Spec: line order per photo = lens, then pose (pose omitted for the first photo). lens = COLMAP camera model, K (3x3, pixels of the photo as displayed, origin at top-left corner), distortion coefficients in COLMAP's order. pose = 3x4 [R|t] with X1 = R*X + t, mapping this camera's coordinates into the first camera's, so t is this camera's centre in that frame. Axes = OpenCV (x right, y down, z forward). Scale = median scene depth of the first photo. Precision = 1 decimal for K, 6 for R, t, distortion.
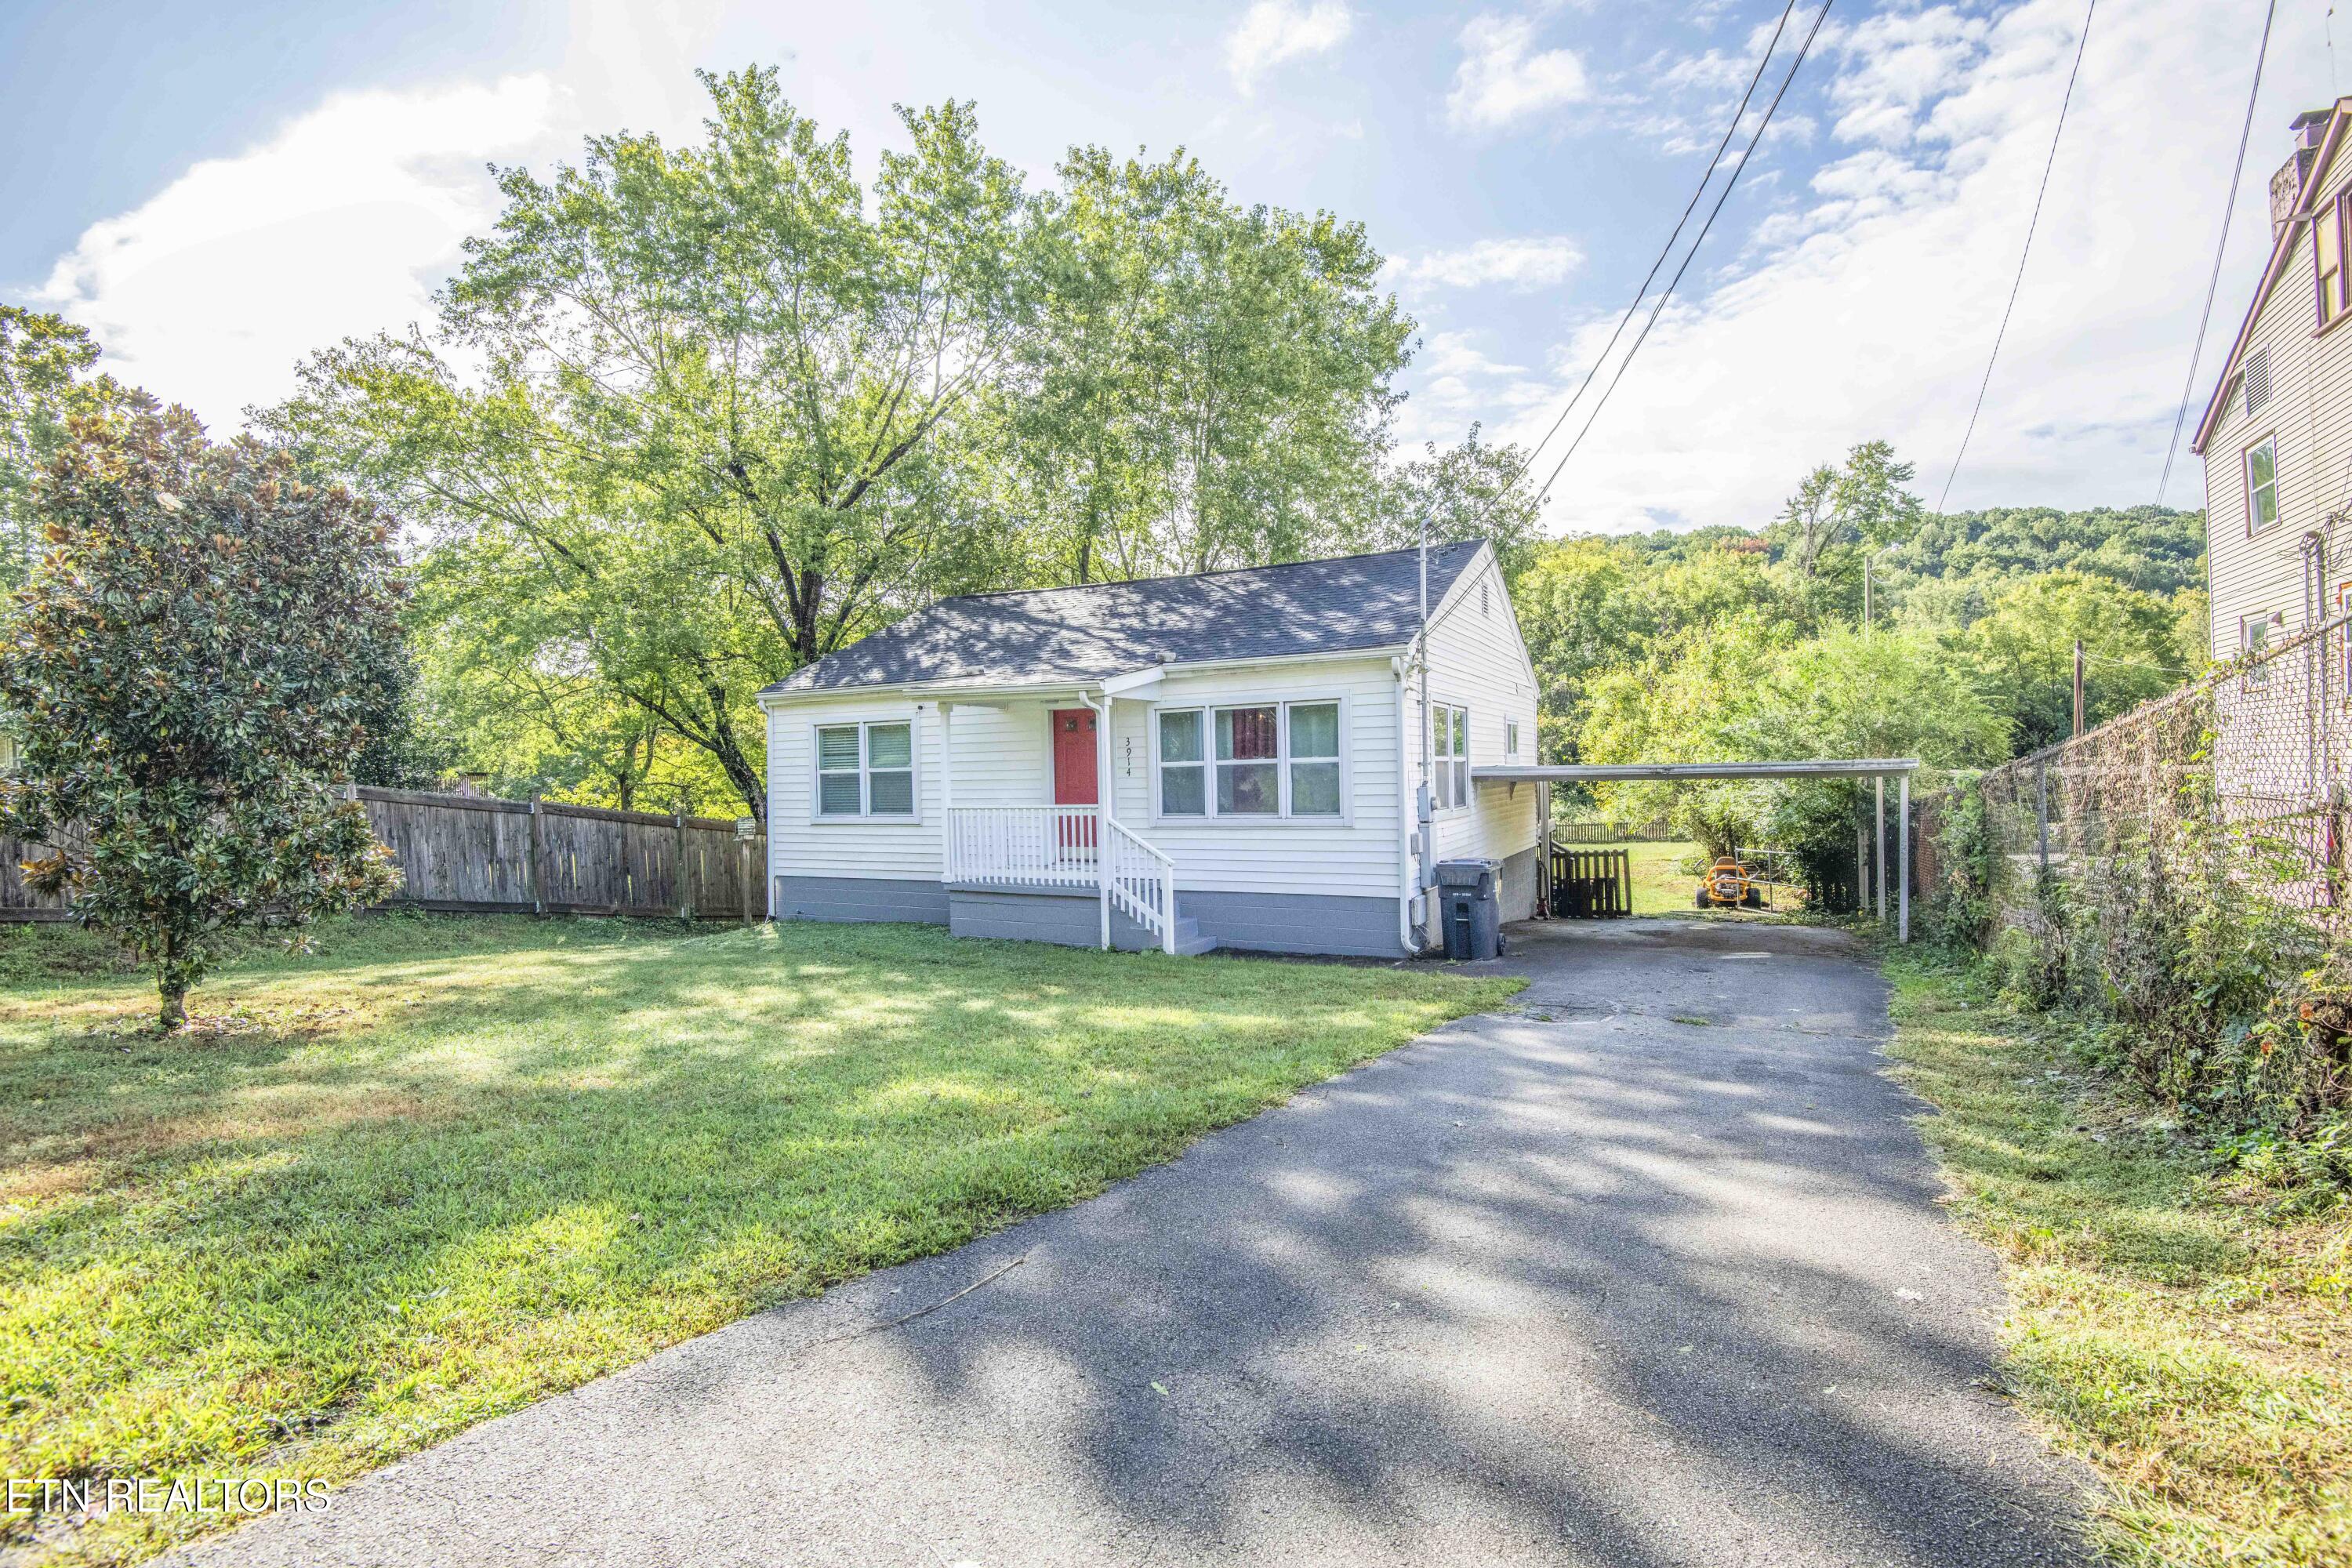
lens RADIAL K [[1066.7, 0, 1240.1], [0, 1066.7, 791.9], [0, 0, 1]] dist [-0.037976, -0.000486]
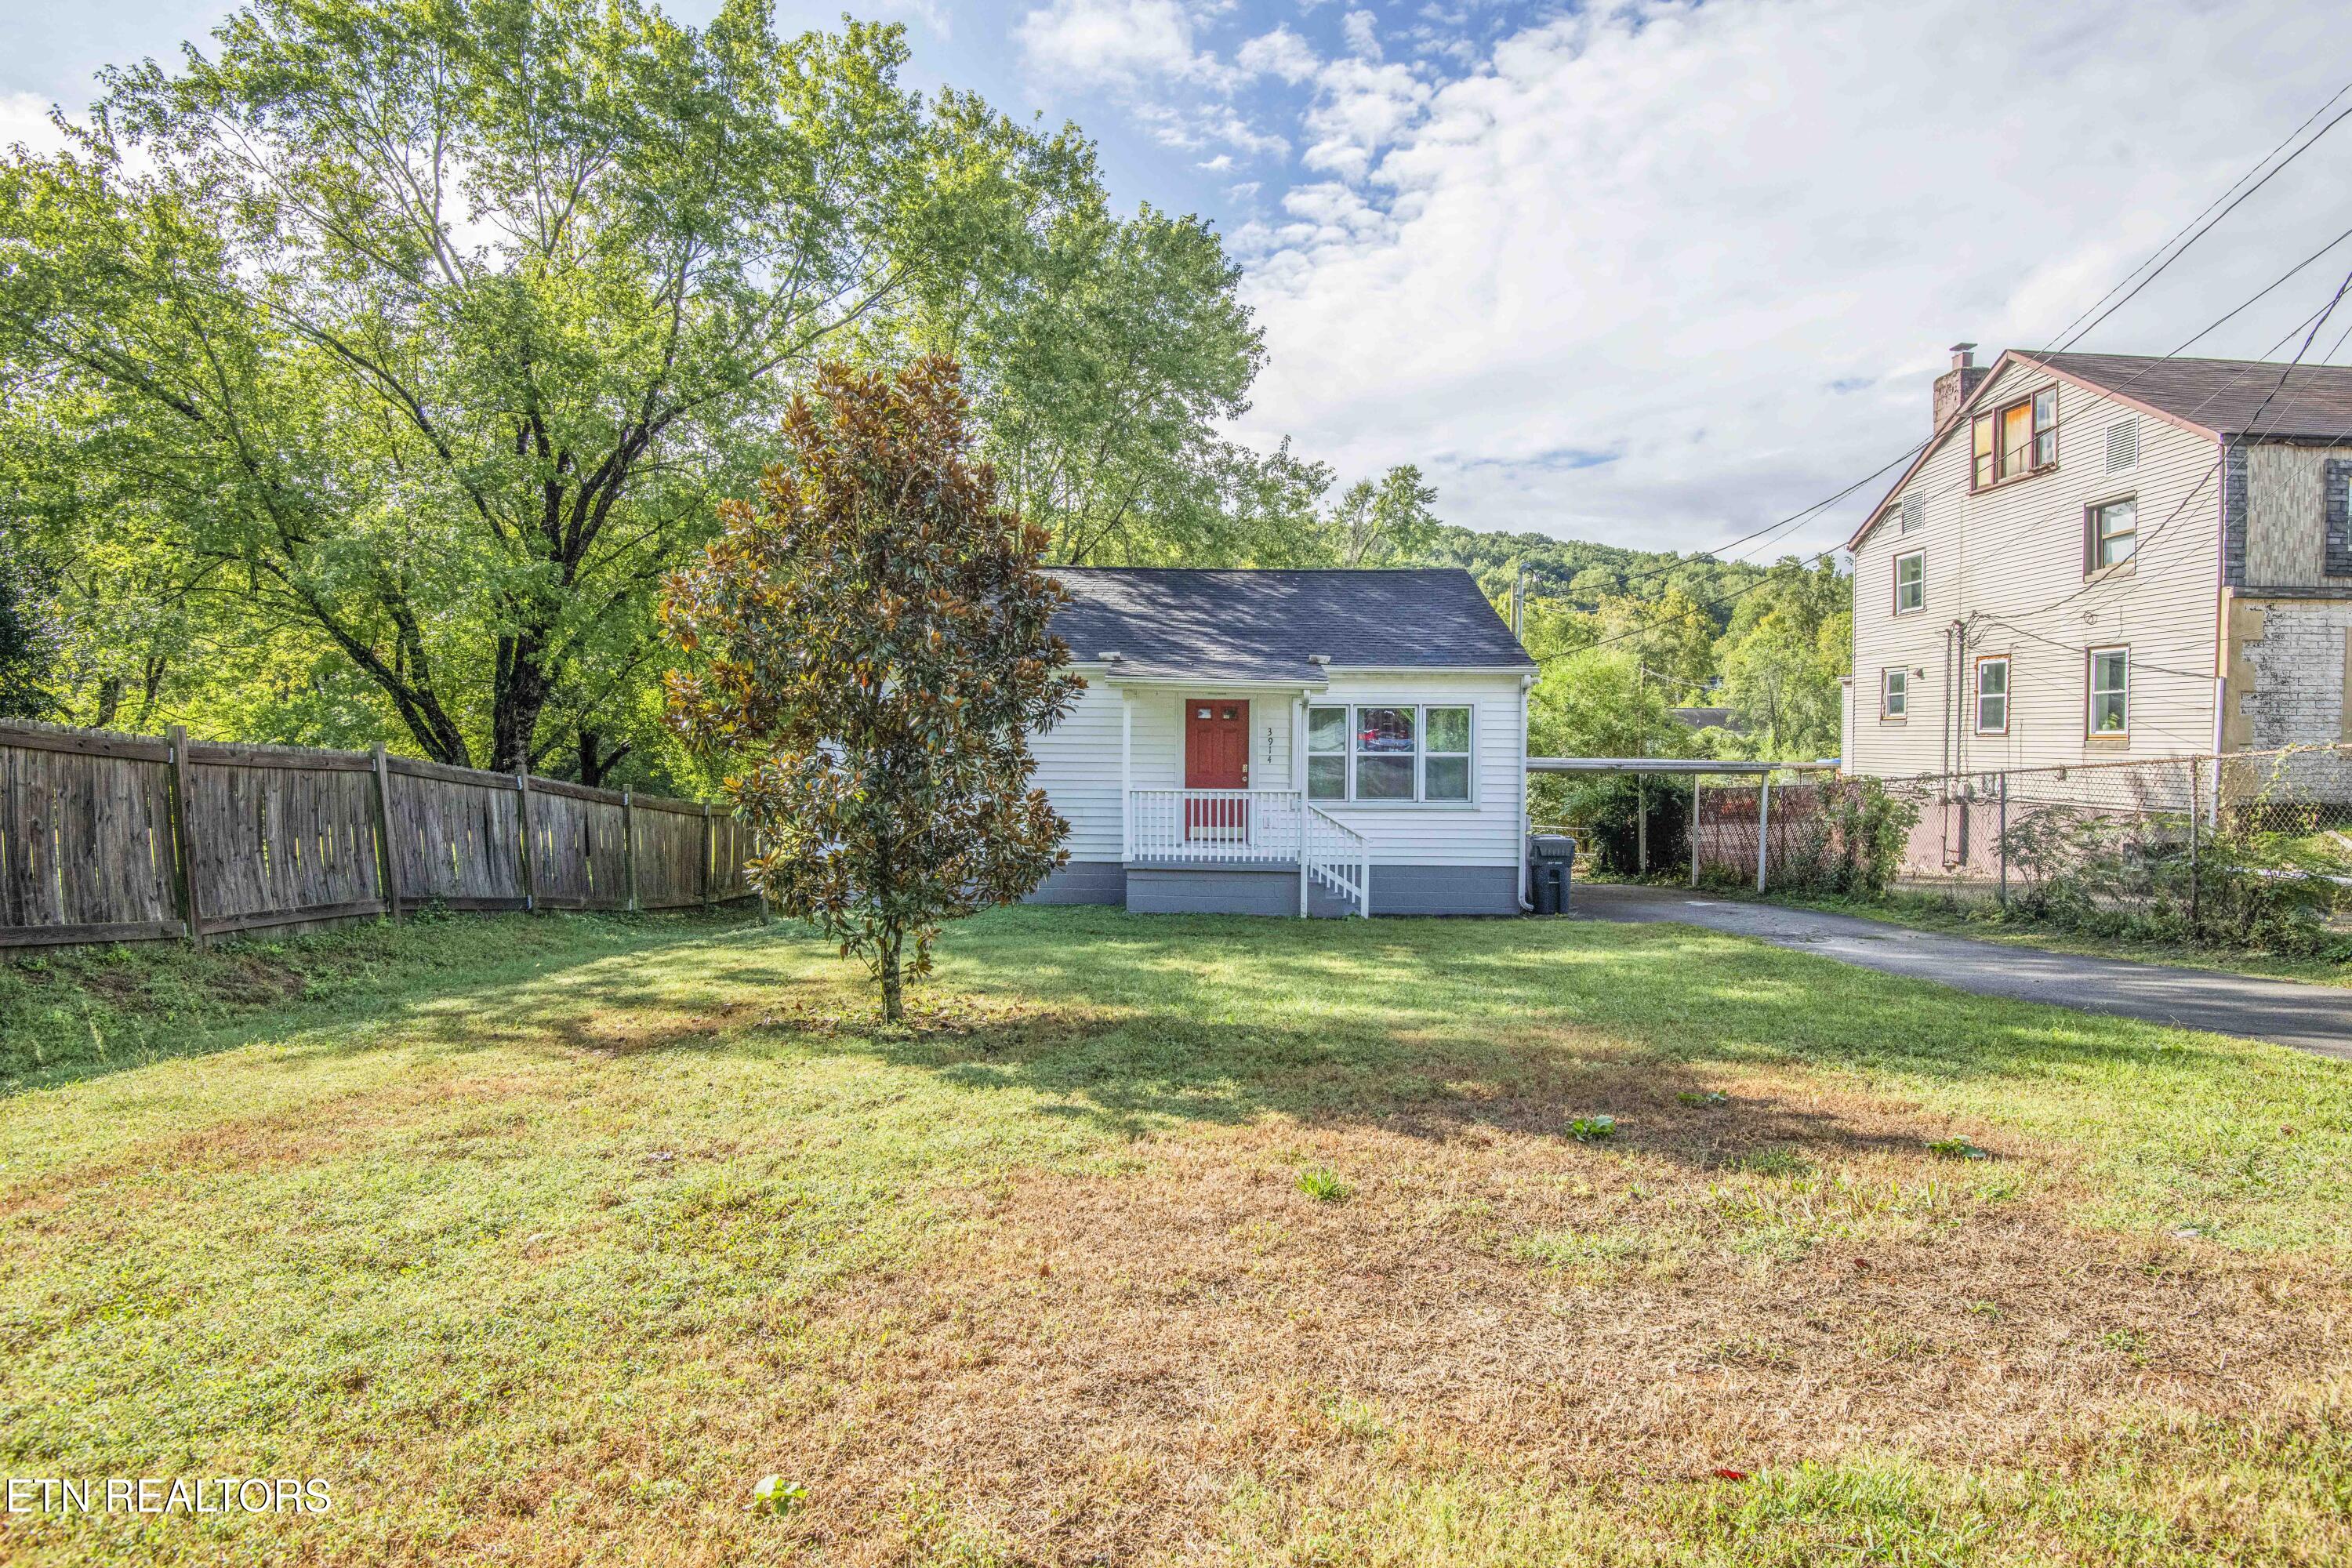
lens RADIAL K [[1094.3, 0, 1188.4], [0, 1094.3, 784.6], [0, 0, 1]] dist [-0.002774, -0.023315]
pose [[0.903106, 0.008838, 0.429326, -0.592544], [-0.020225, 0.999554, 0.021967, -0.014429], [-0.428940, -0.028522, 0.902882, 0.001170]]
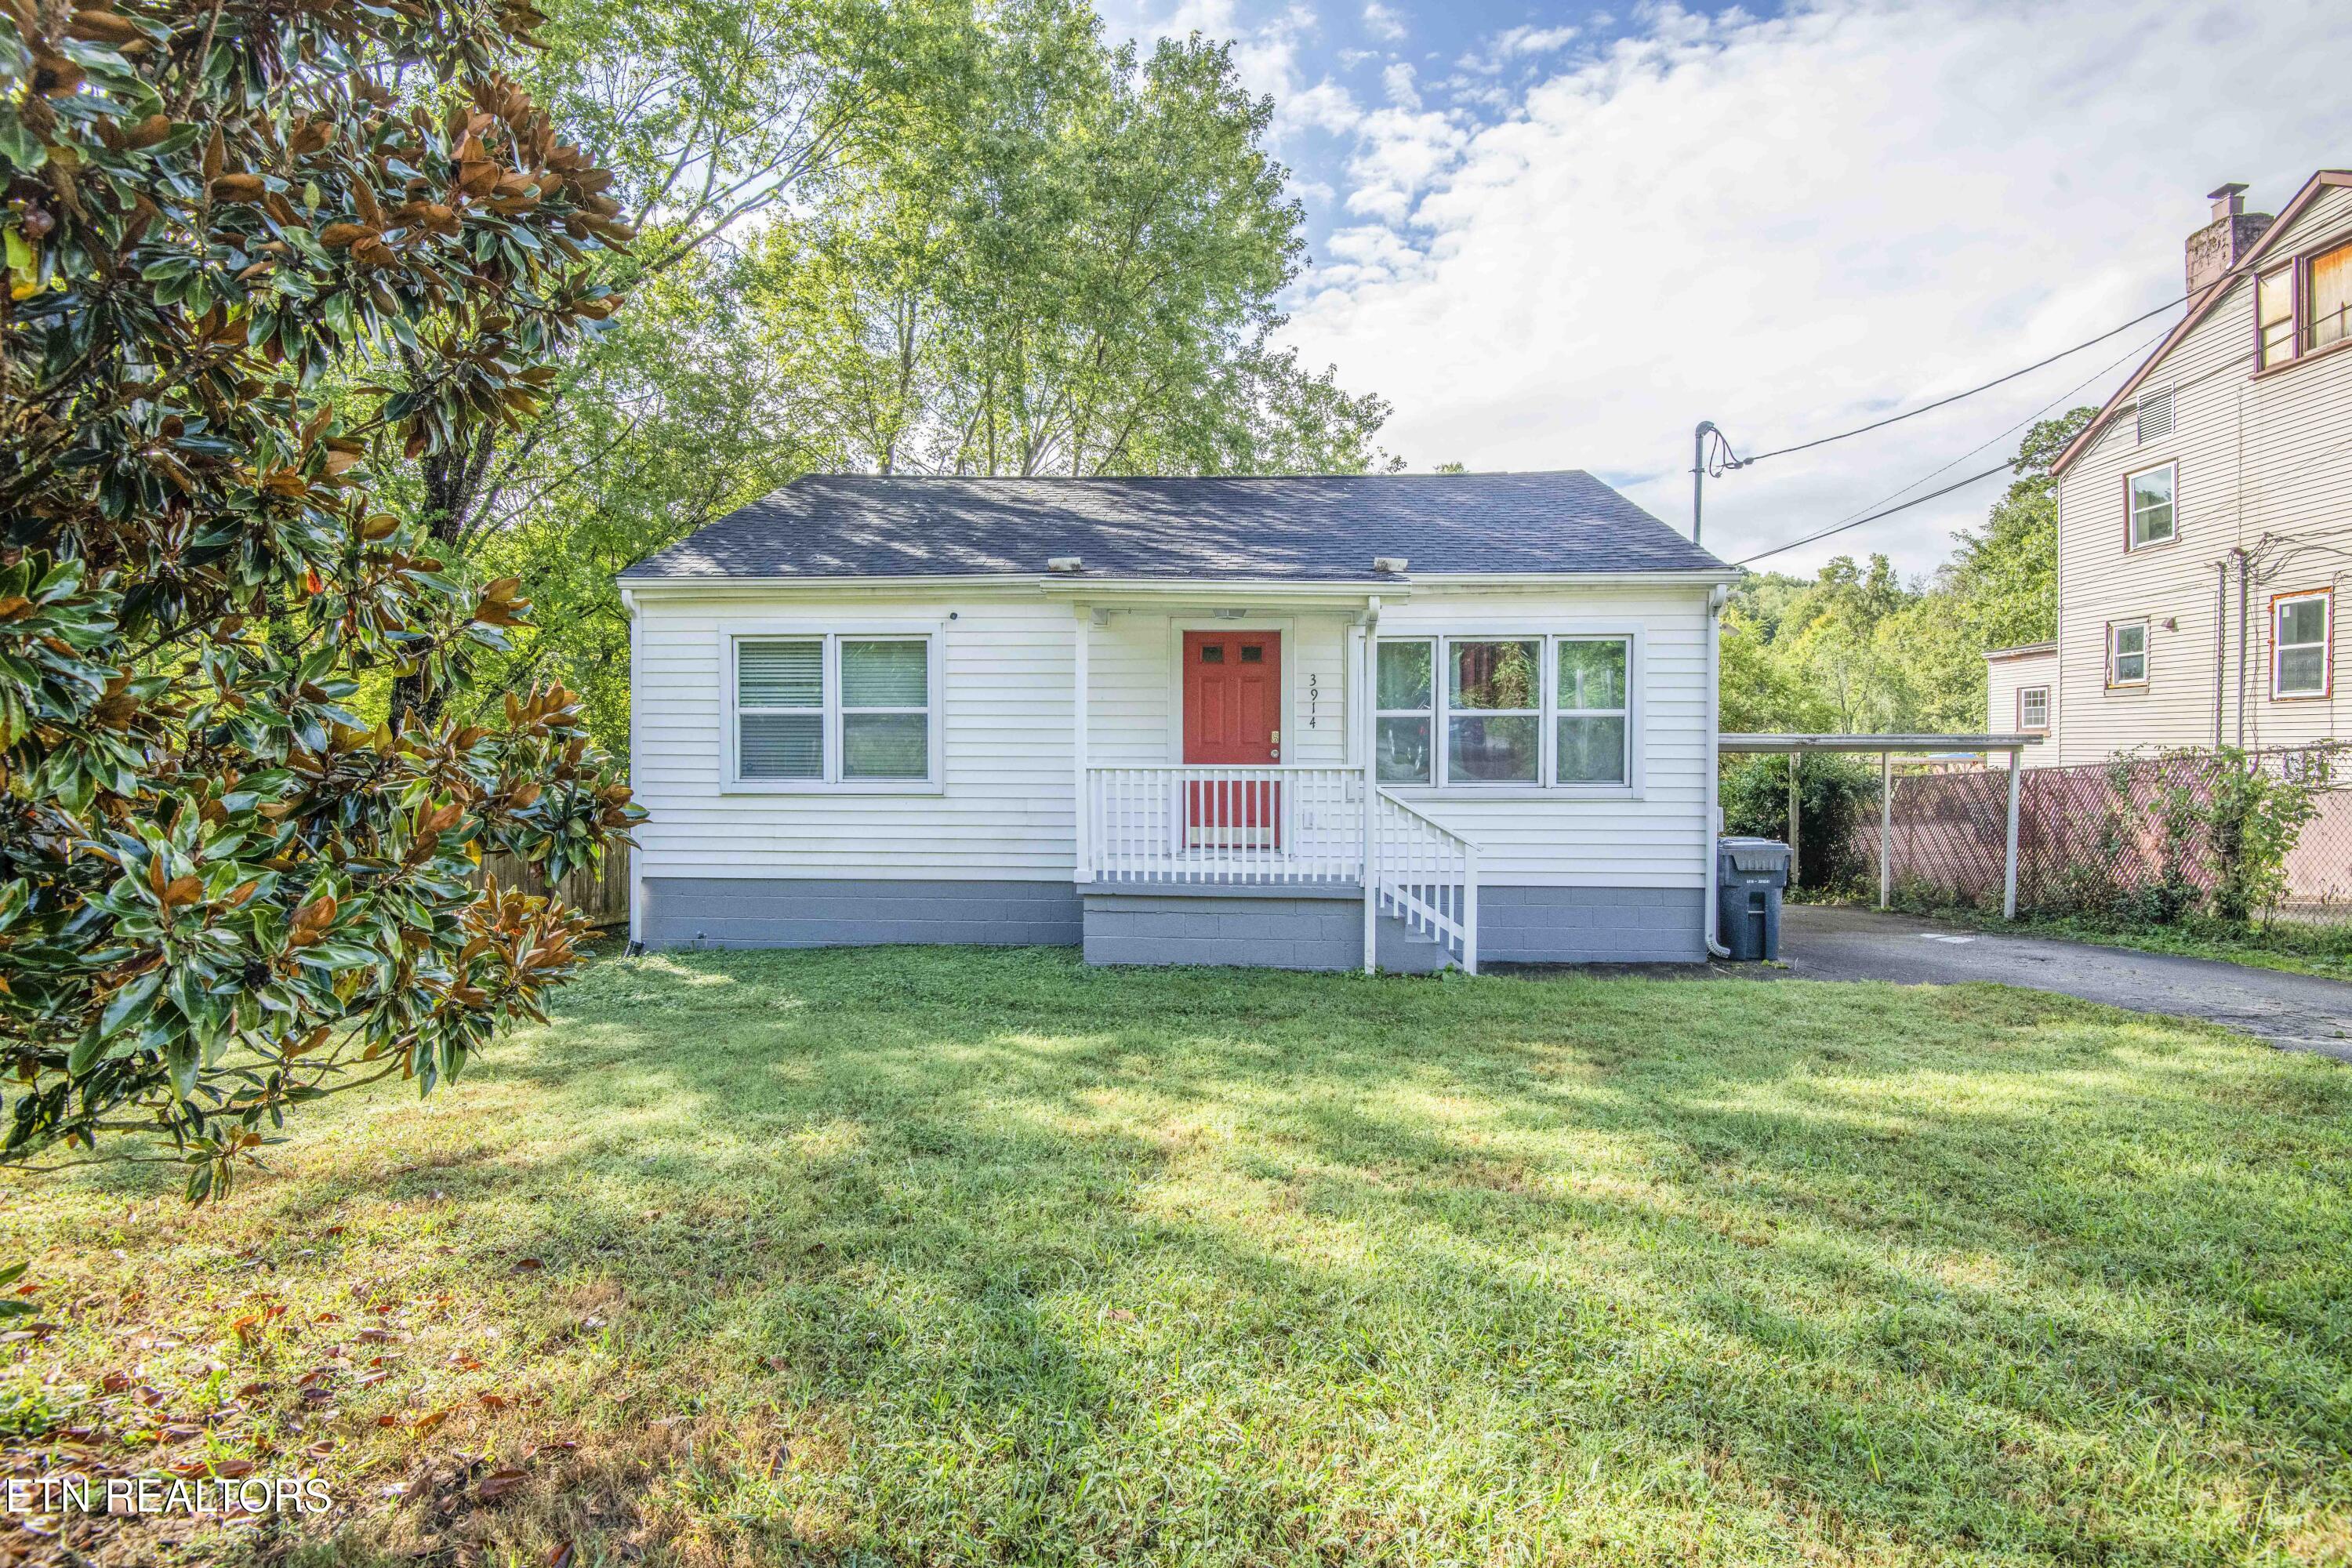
lens RADIAL K [[1024.4, 0, 1191.4], [0, 1024.4, 780.8], [0, 0, 1]] dist [-0.029387, -0.000410]
pose [[0.922387, 0.010494, 0.386124, -0.391729], [-0.015082, 0.999847, 0.008856, 0.013925], [-0.385972, -0.013992, 0.922405, 0.349042]]
